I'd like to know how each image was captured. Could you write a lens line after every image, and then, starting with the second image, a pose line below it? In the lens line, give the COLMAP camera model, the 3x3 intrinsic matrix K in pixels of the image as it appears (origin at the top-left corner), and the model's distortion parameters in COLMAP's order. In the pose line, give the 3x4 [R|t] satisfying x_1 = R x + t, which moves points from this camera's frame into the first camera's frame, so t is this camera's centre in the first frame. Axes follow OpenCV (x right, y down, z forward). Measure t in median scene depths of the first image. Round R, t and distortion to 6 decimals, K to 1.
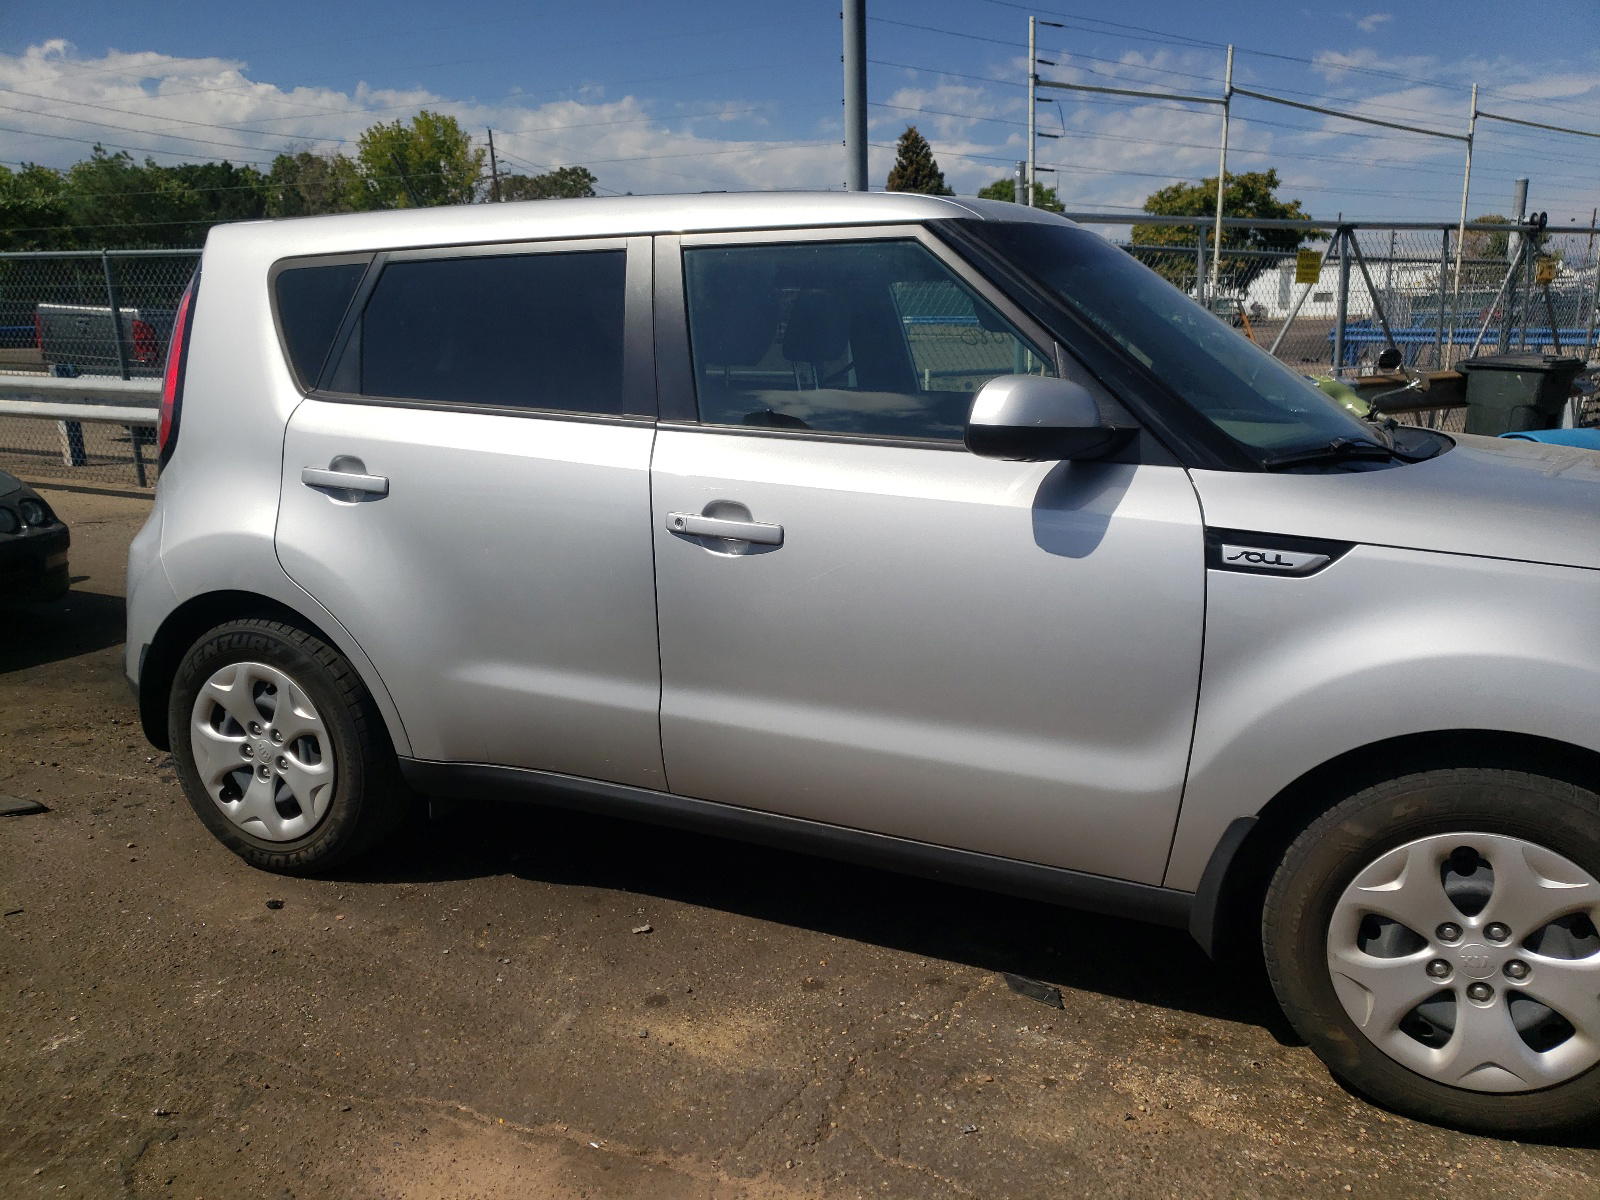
lens RADIAL K [[1237.8, 0, 800.0], [0, 1237.8, 600.0], [0, 0, 1]] dist [0.034700, -0.029925]
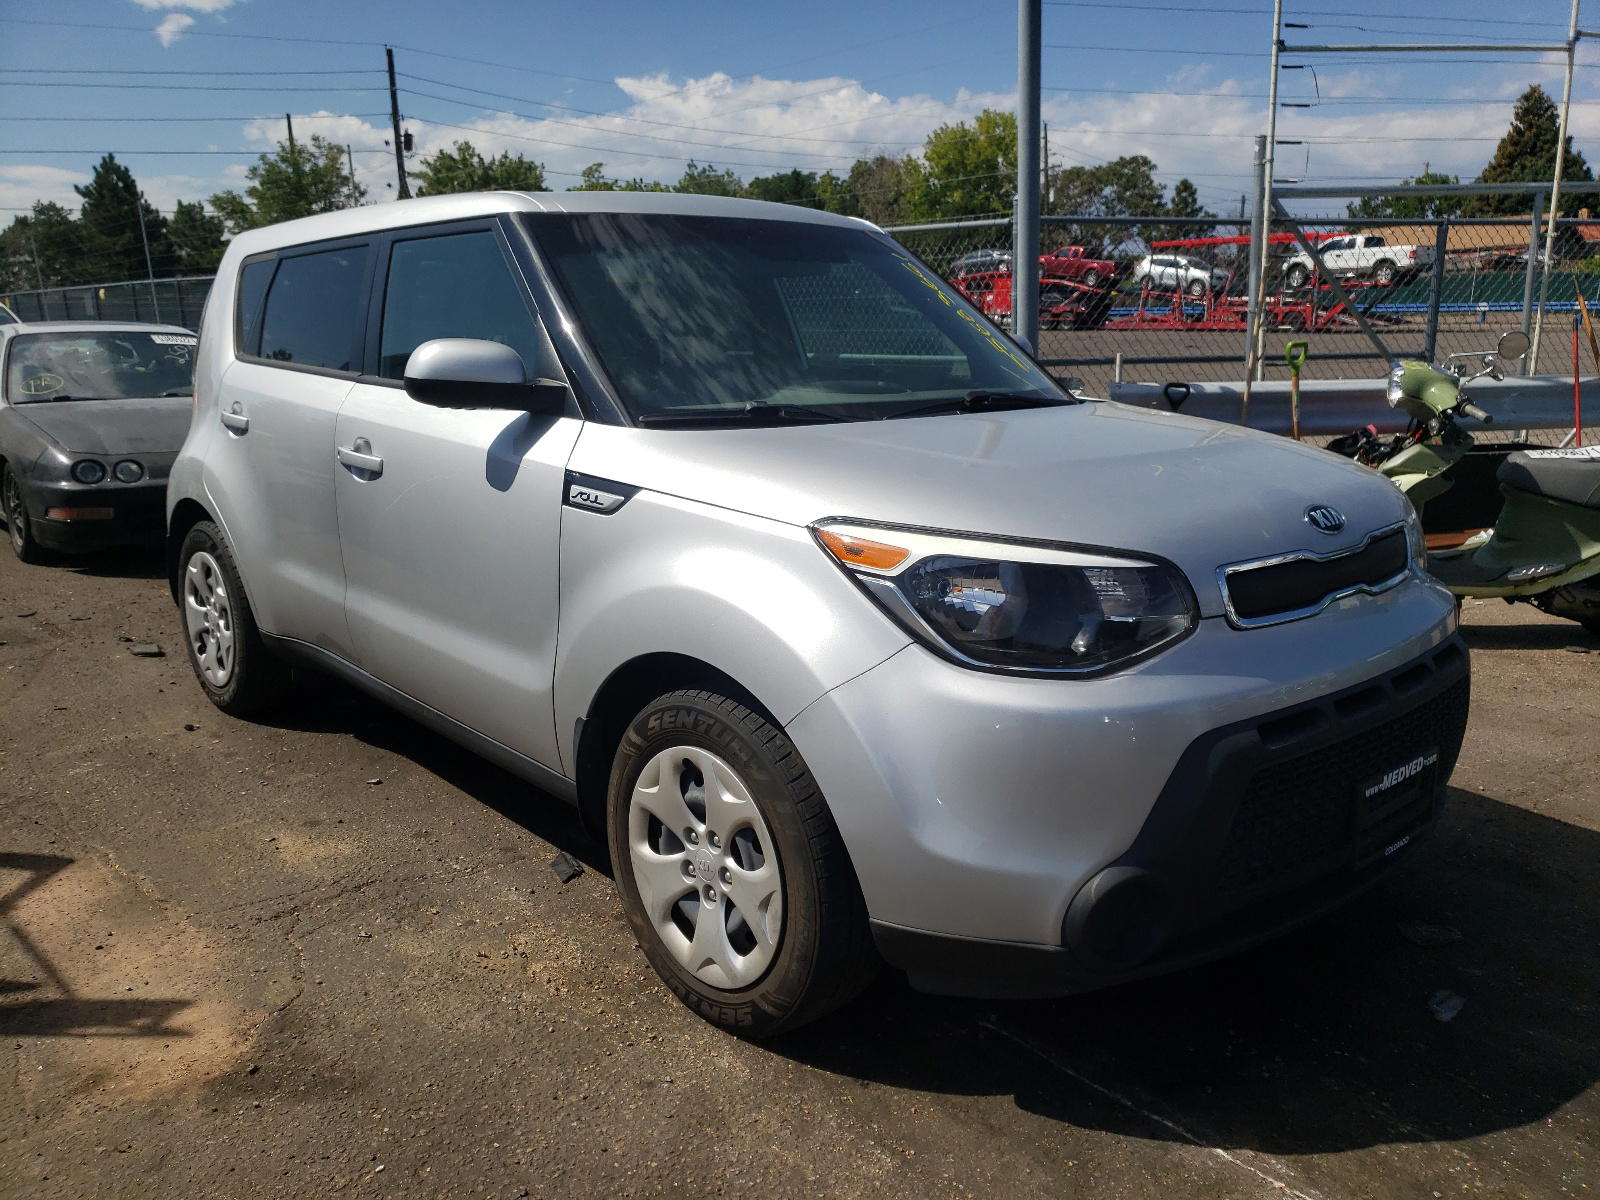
lens RADIAL K [[1237.8, 0, 800.0], [0, 1237.8, 600.0], [0, 0, 1]] dist [0.034700, -0.029925]
pose [[0.910935, 0.089290, -0.402772, 0.842786], [-0.086858, 0.995923, 0.024342, 0.013847], [0.403304, 0.012810, 0.914976, 0.011811]]
